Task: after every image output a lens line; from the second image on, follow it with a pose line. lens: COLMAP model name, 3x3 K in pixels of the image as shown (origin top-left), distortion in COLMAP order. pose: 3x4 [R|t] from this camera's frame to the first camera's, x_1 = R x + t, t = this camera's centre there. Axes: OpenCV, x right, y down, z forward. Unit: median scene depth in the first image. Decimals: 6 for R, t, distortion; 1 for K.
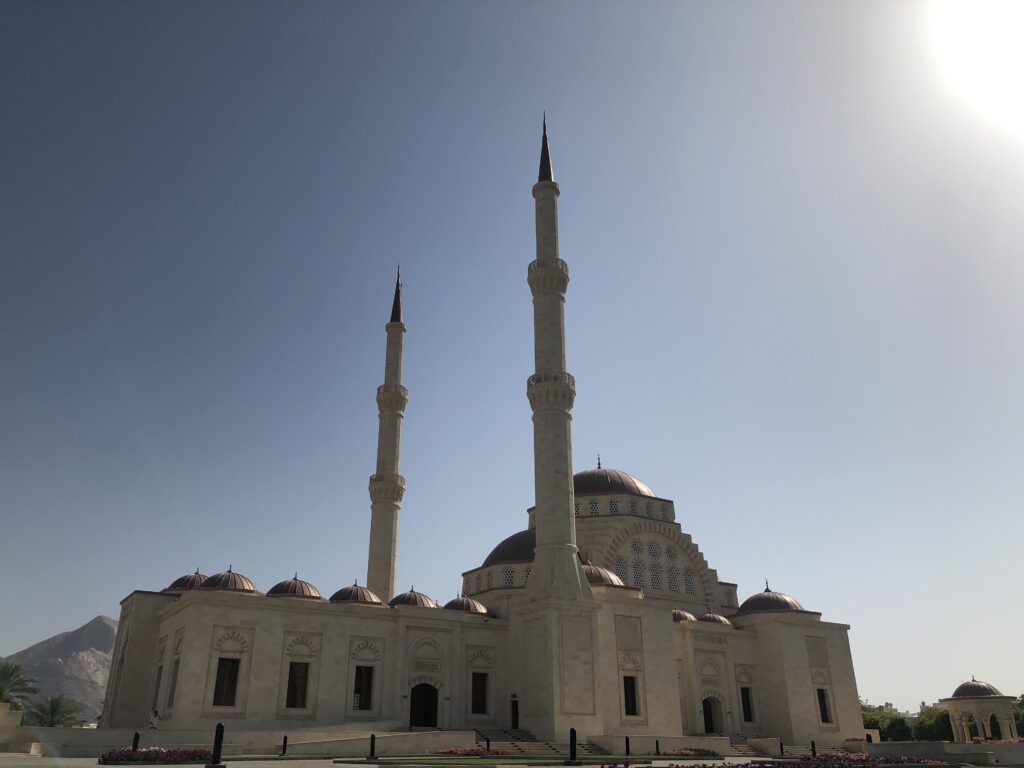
lens RADIAL K [[844.8, 0, 512.0], [0, 844.8, 384.0], [0, 0, 1]] dist [0.008509, 0.001920]
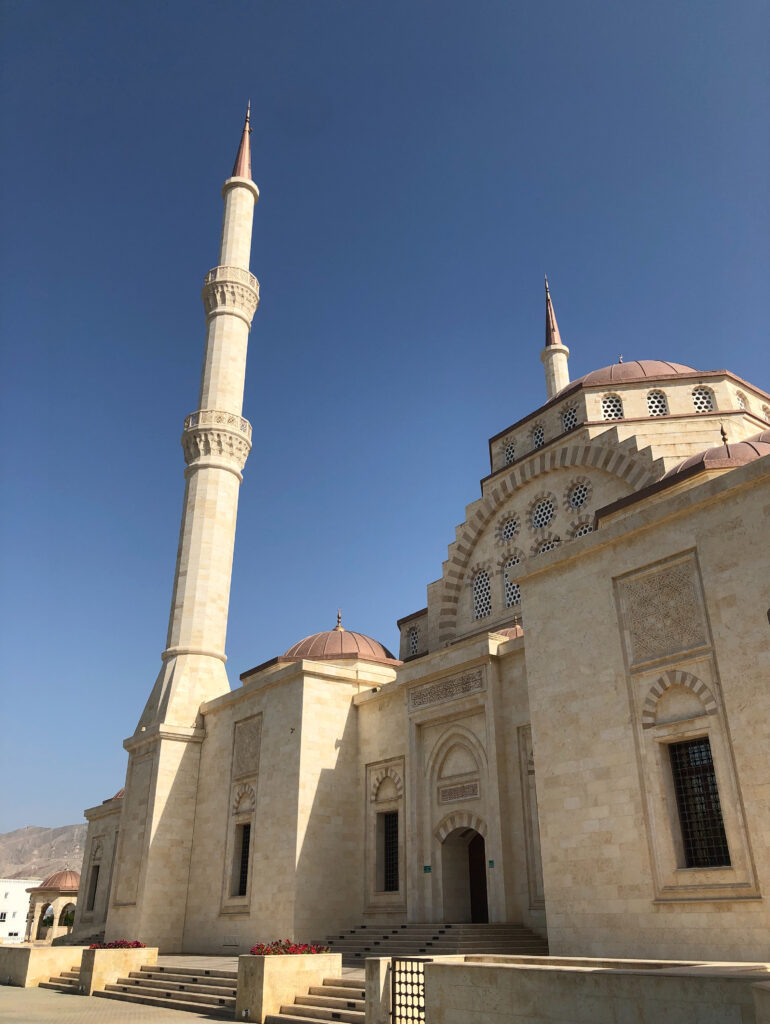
lens RADIAL K [[844.8, 0, 385.0], [0, 844.8, 512.0], [0, 0, 1]] dist [0.008509, 0.001920]
pose [[0.067319, -0.437833, -0.896532, 0.632601], [0.414973, 0.829450, -0.373913, 0.364637], [0.907340, -0.346865, 0.237527, 0.884868]]
